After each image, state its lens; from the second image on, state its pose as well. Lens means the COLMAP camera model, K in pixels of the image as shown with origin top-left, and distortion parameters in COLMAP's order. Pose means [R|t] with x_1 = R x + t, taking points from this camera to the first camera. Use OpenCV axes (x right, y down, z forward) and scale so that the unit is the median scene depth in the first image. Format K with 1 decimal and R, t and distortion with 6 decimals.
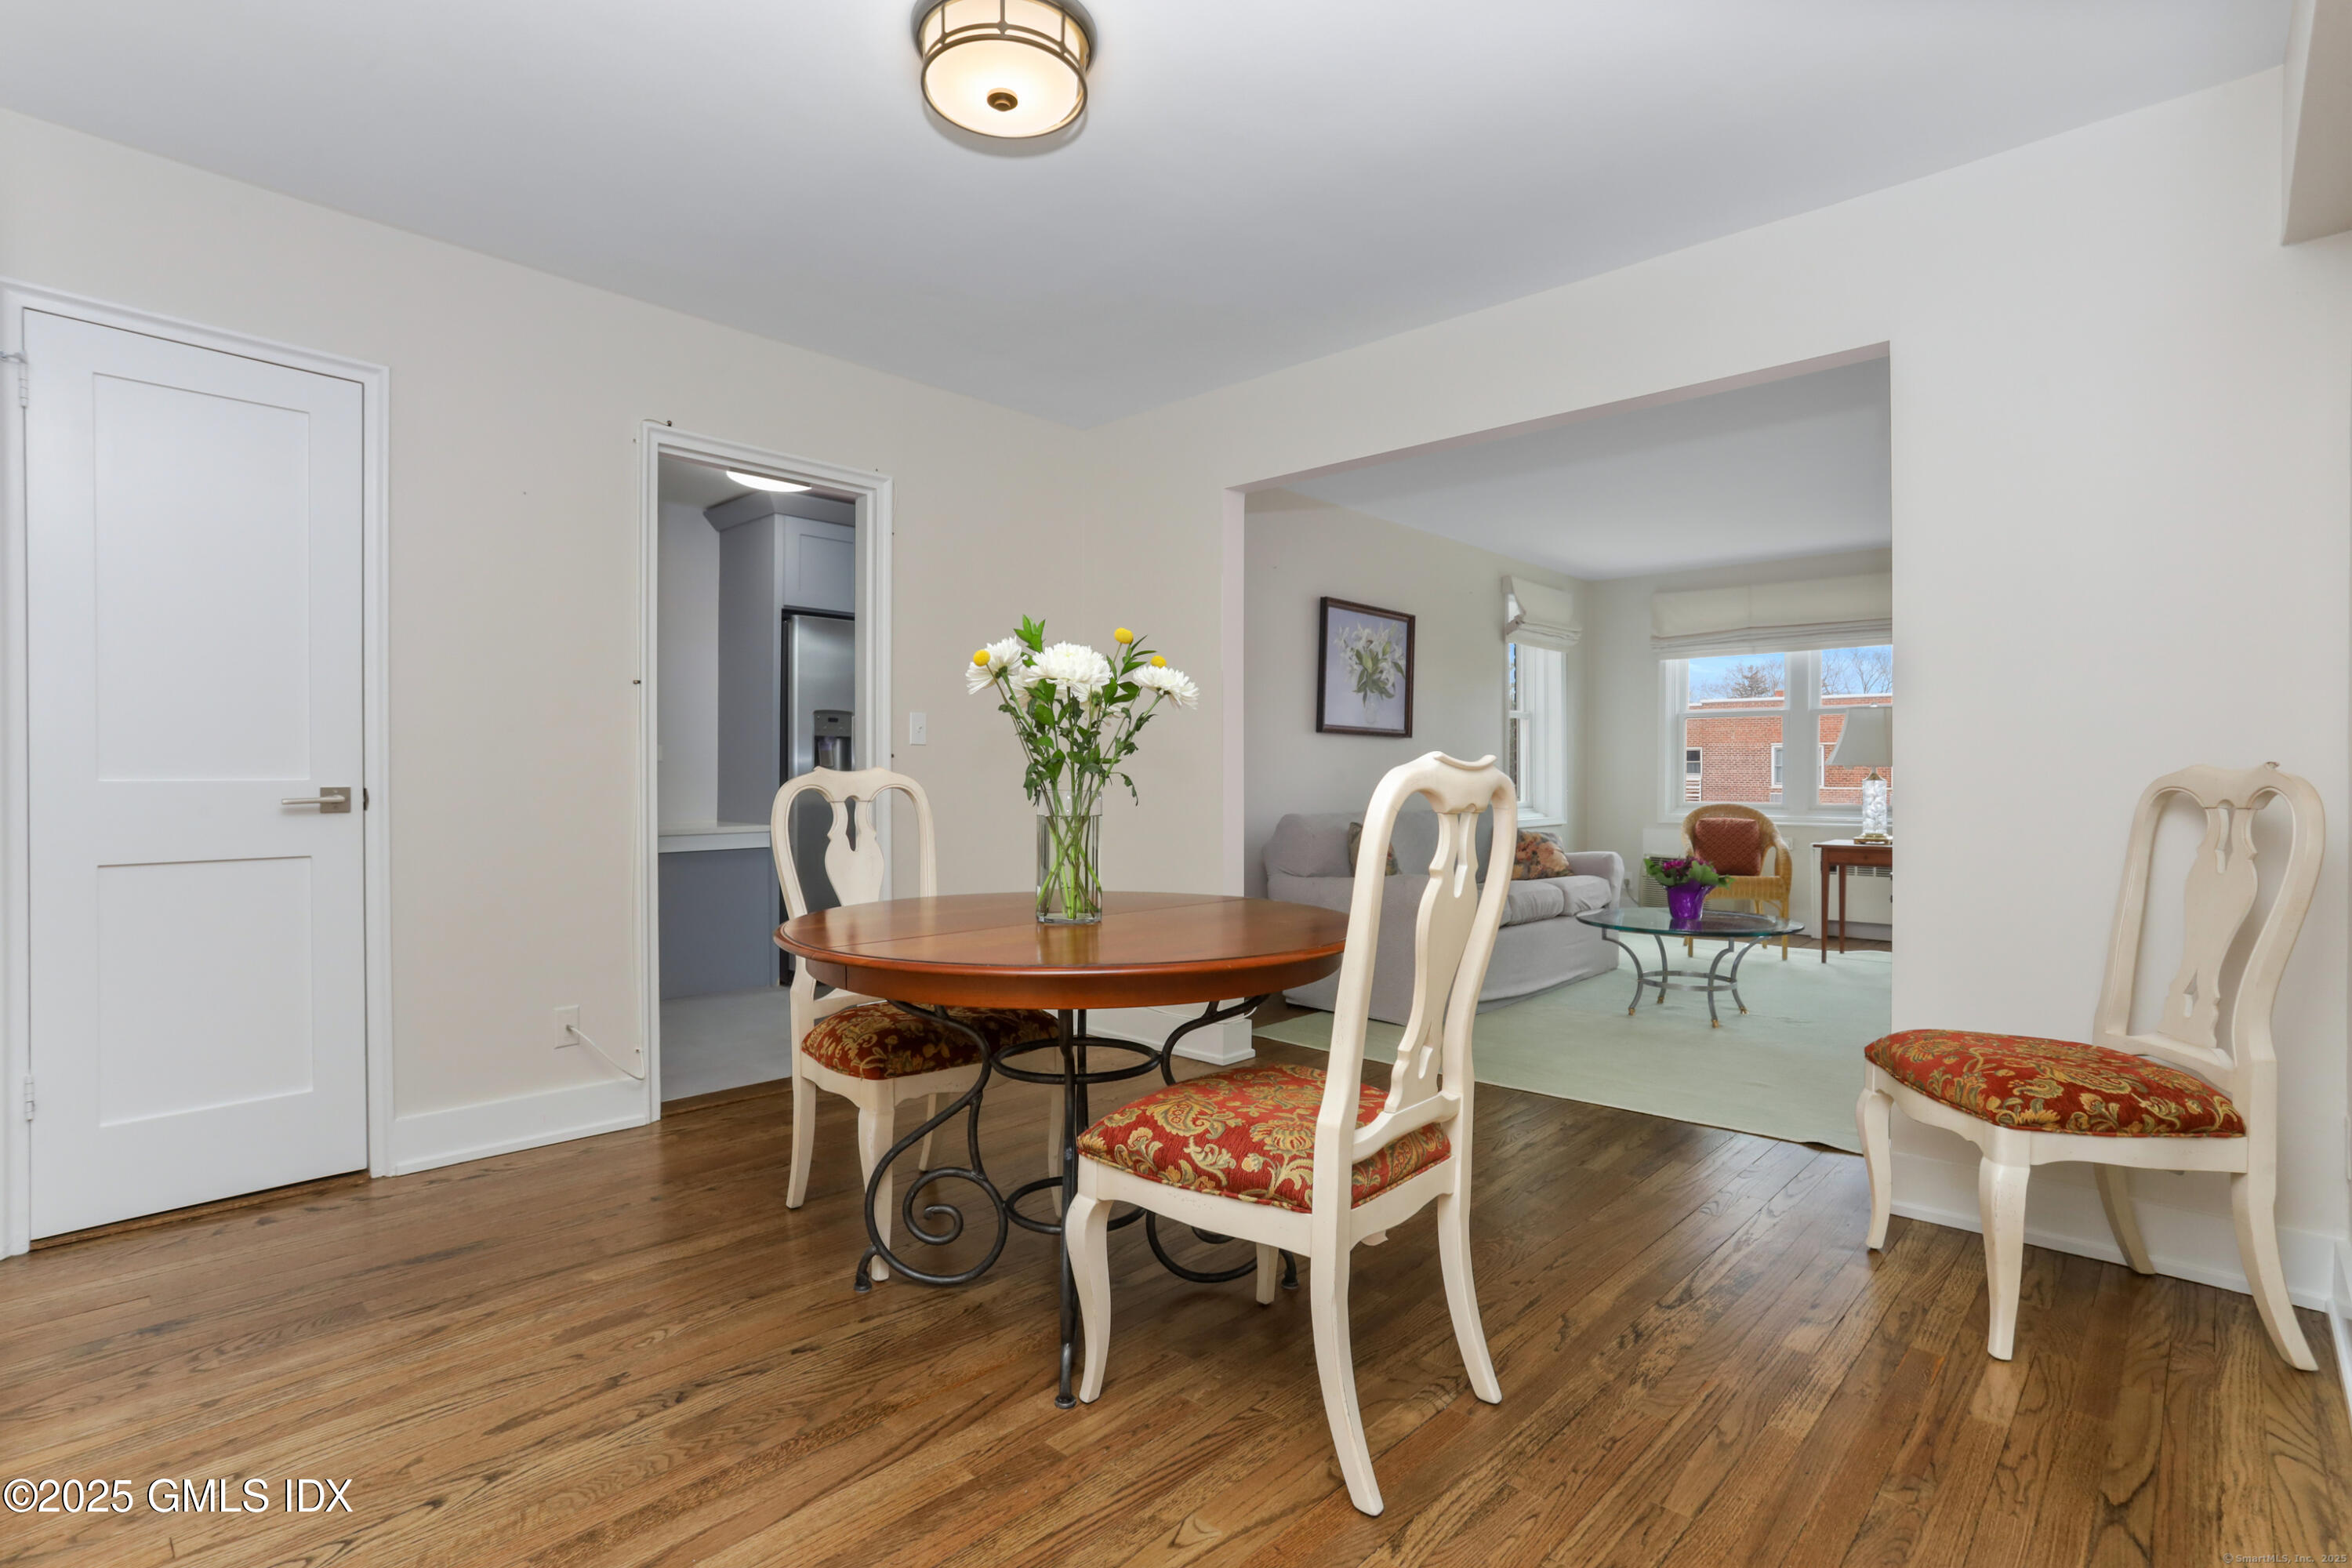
lens RADIAL K [[1141.6, 0, 1160.1], [0, 1141.6, 773.5], [0, 0, 1]] dist [-0.053075, 0.031964]
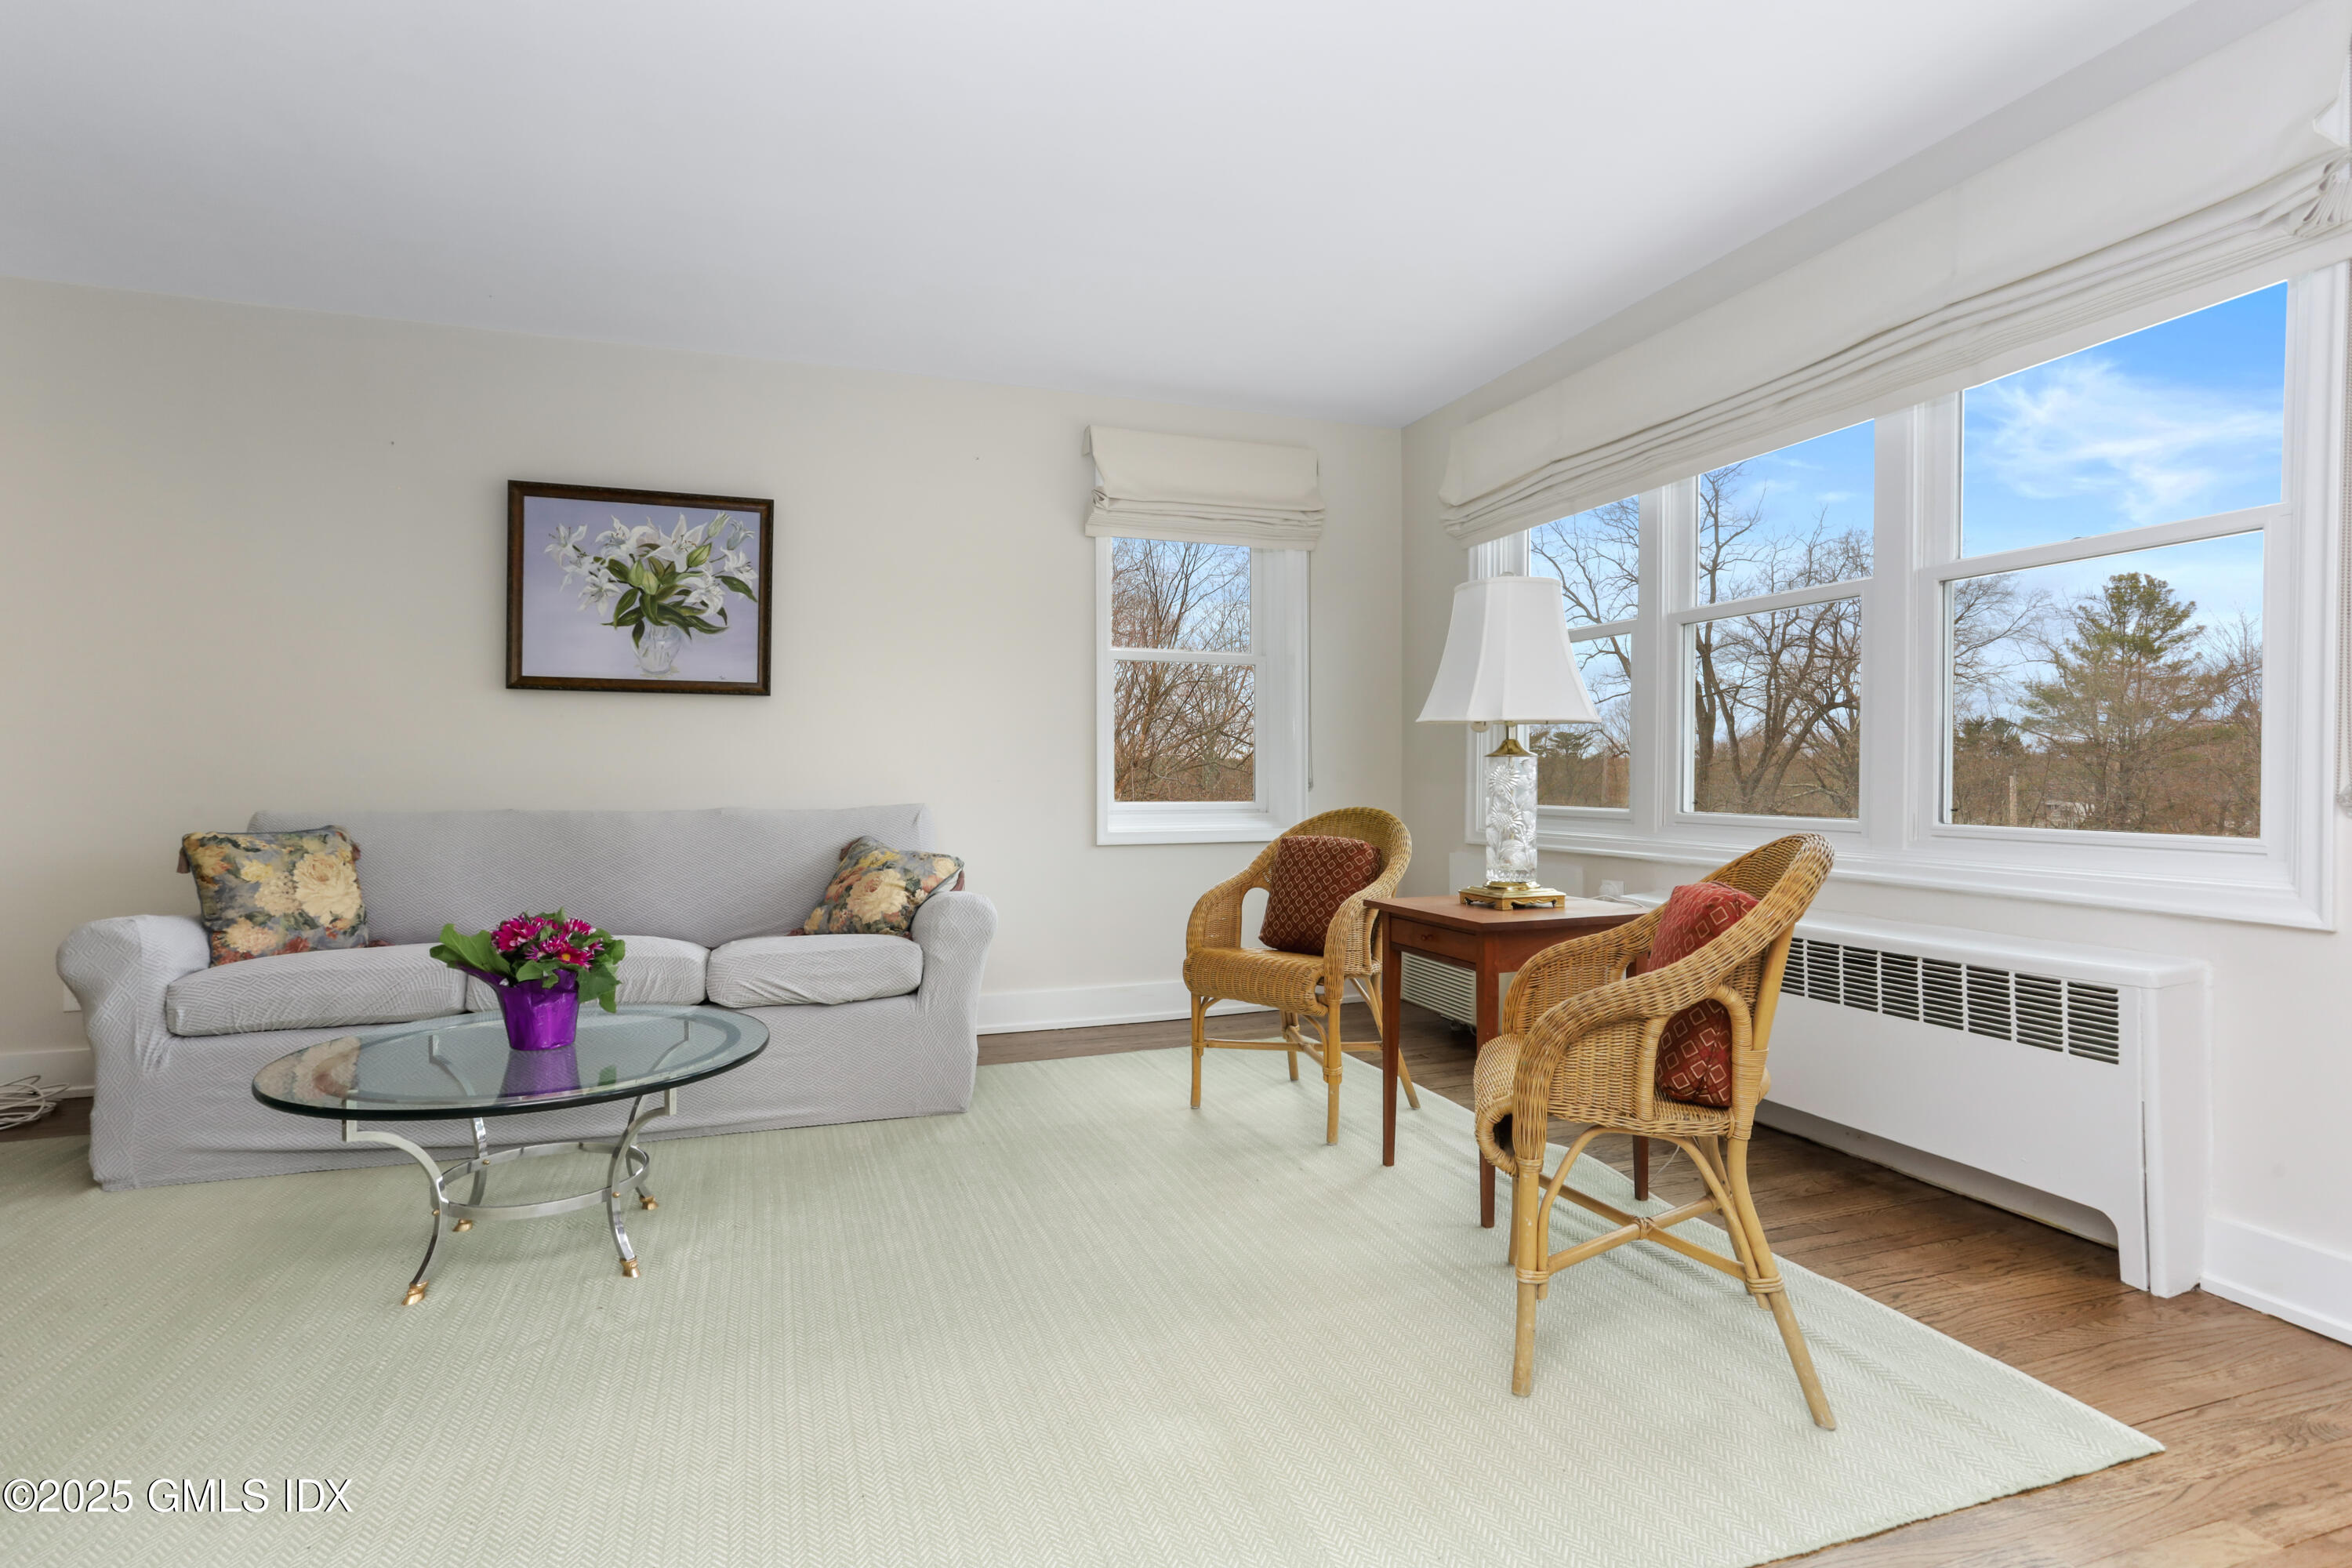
lens RADIAL K [[1141.6, 0, 1160.1], [0, 1141.6, 773.5], [0, 0, 1]] dist [-0.053075, 0.031964]
pose [[0.884014, 0.003686, -0.467445, 0.743029], [-0.001364, 0.999985, 0.005304, 0.008726], [0.467458, -0.004051, 0.884006, 0.576437]]
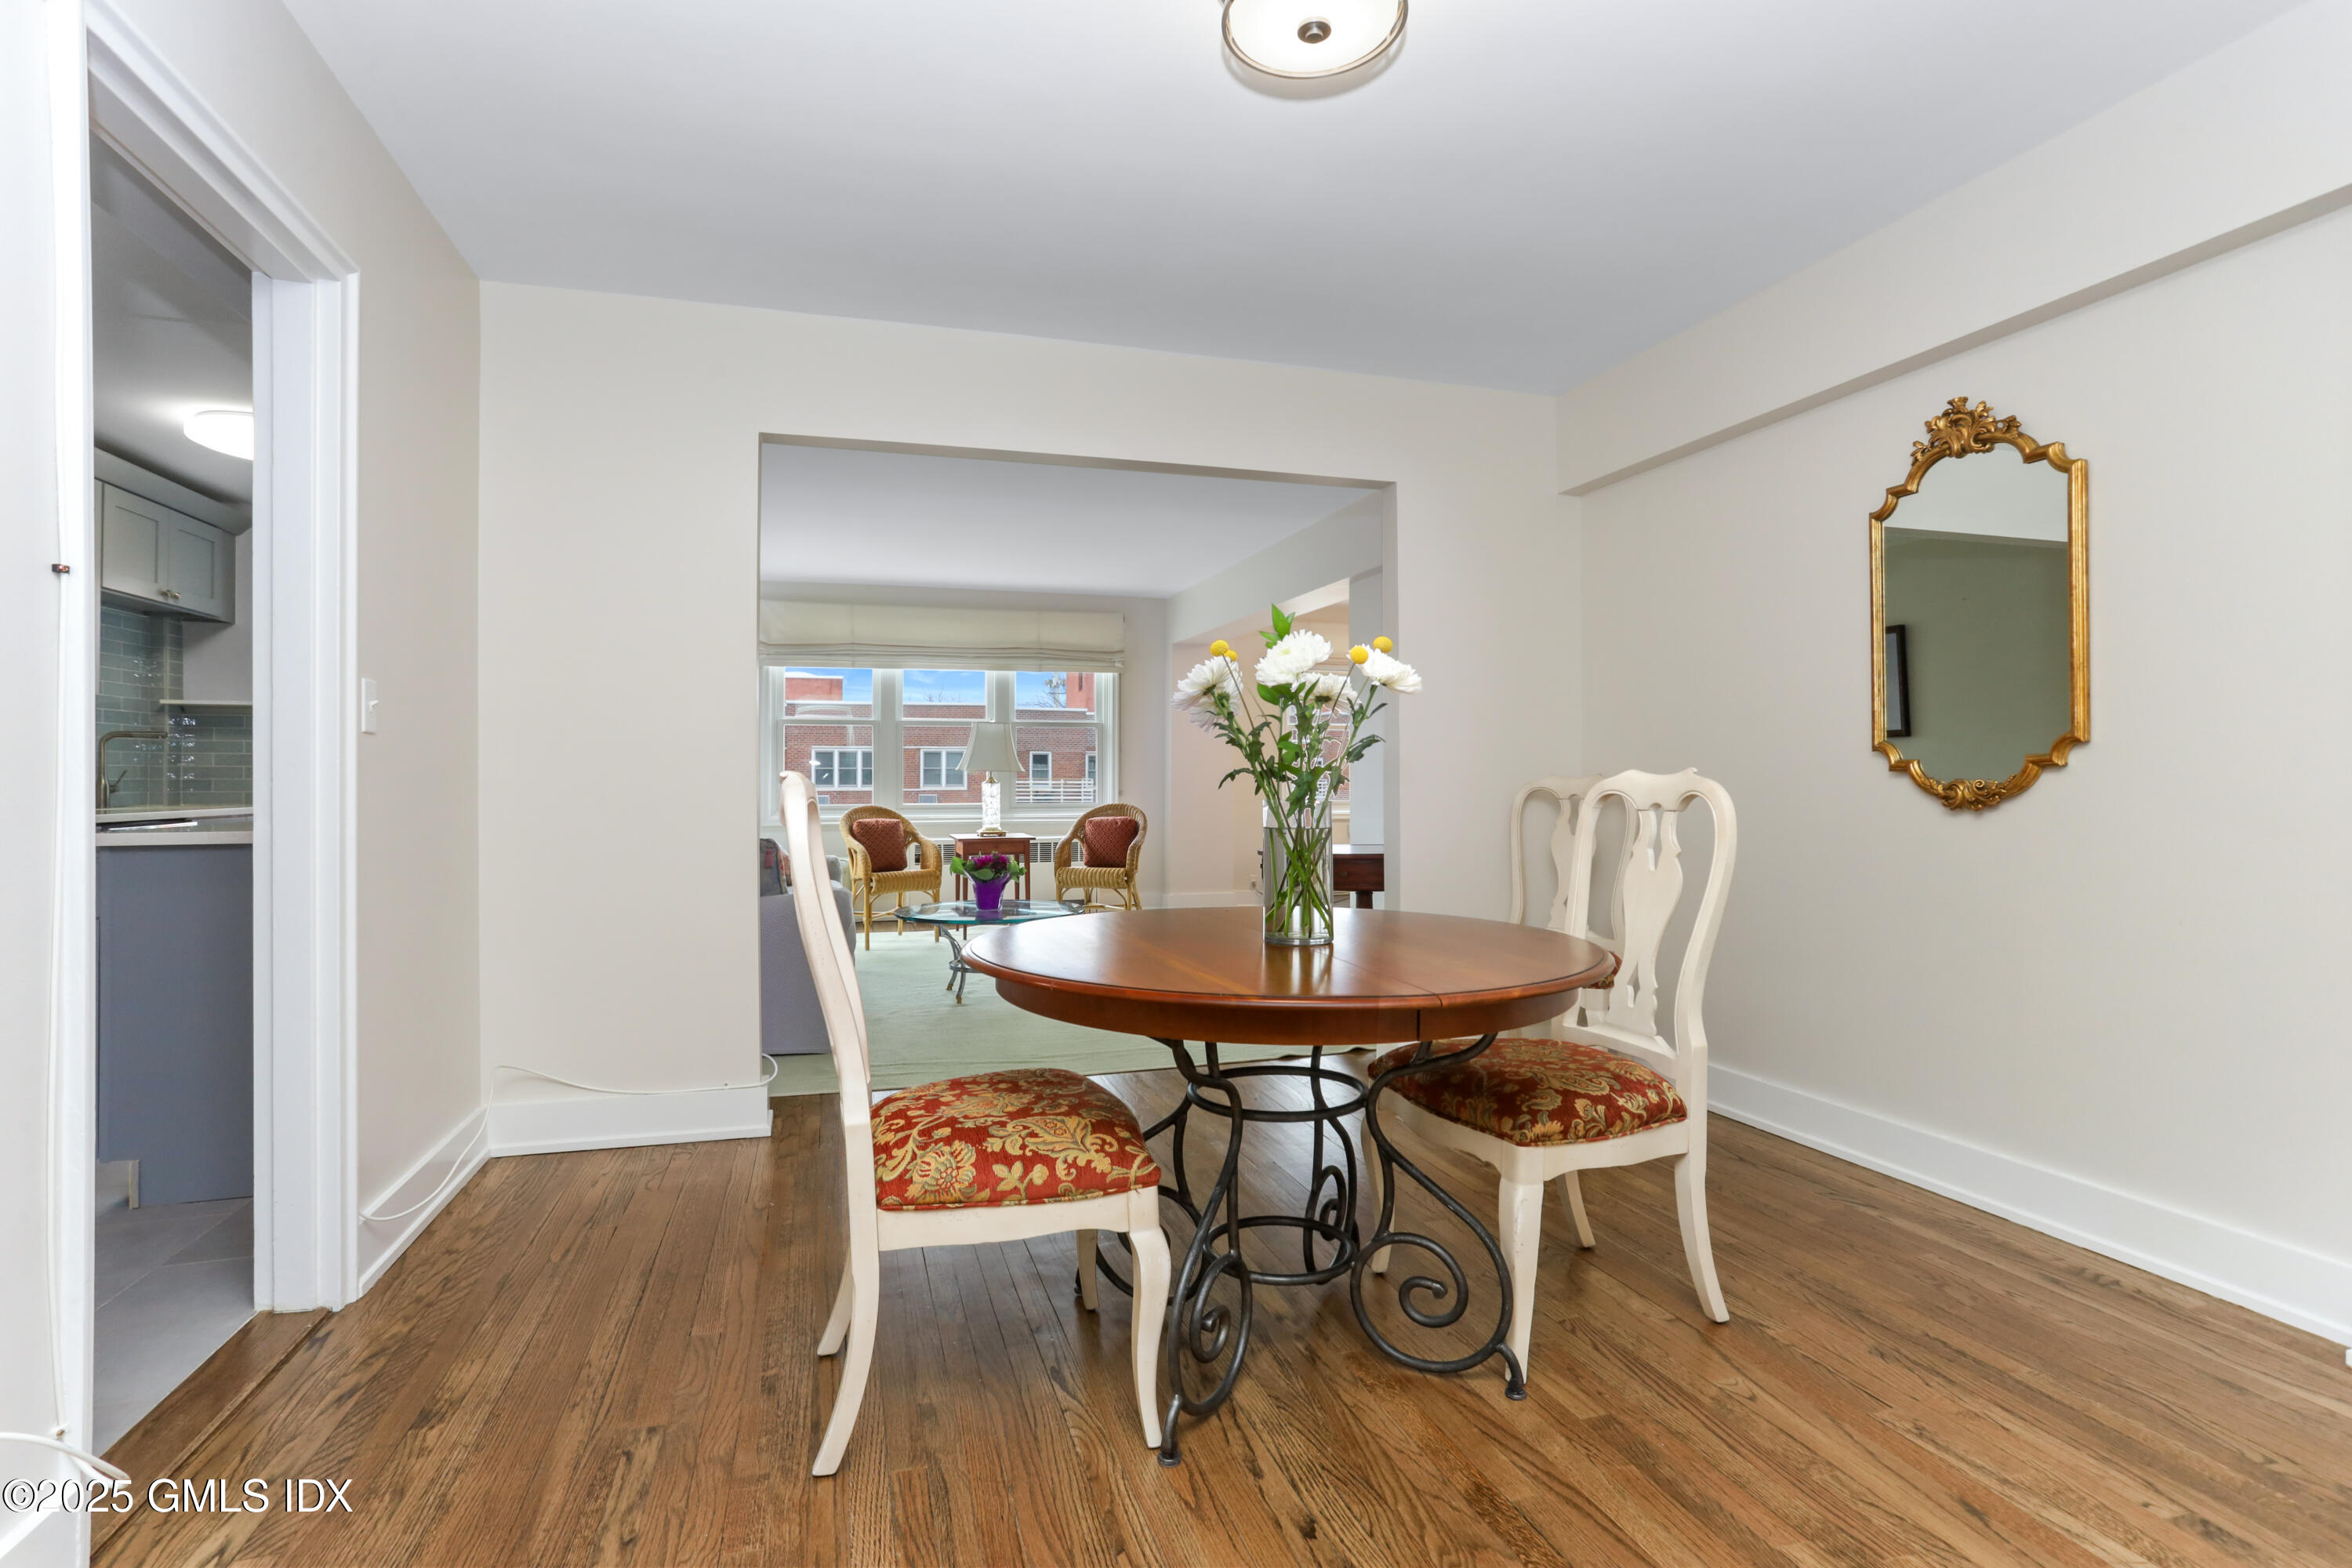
lens RADIAL K [[1141.6, 0, 1160.1], [0, 1141.6, 773.5], [0, 0, 1]] dist [-0.053075, 0.031964]
pose [[0.499319, 0.001923, 0.866416, -0.347053], [0.000567, 0.999997, -0.002546, -0.001530], [-0.866418, 0.001763, 0.499316, 0.235417]]
